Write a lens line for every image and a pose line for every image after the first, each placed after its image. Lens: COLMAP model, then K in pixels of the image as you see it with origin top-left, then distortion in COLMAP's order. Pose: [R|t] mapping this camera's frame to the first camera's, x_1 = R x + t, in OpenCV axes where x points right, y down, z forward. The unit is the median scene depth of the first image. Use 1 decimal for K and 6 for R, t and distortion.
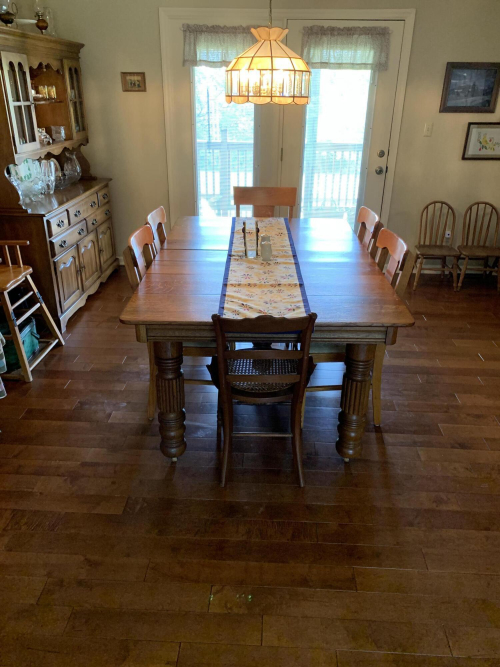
lens RADIAL K [[495.9, 0, 250.0], [0, 495.9, 333.5], [0, 0, 1]] dist [0.006574, 0.005825]
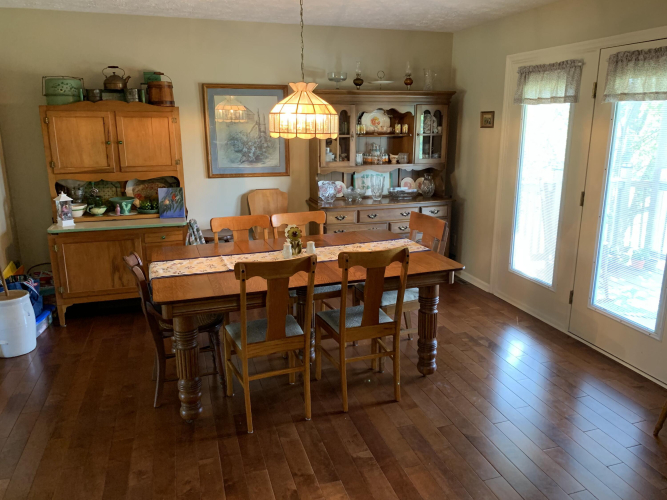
lens RADIAL K [[495.9, 0, 333.5], [0, 495.9, 250.0], [0, 0, 1]] dist [0.006574, 0.005825]
pose [[0.365958, 0.224842, -0.903062, 0.737752], [-0.405410, 0.911977, 0.062773, -0.186505], [0.837686, 0.343138, 0.424898, 0.372483]]
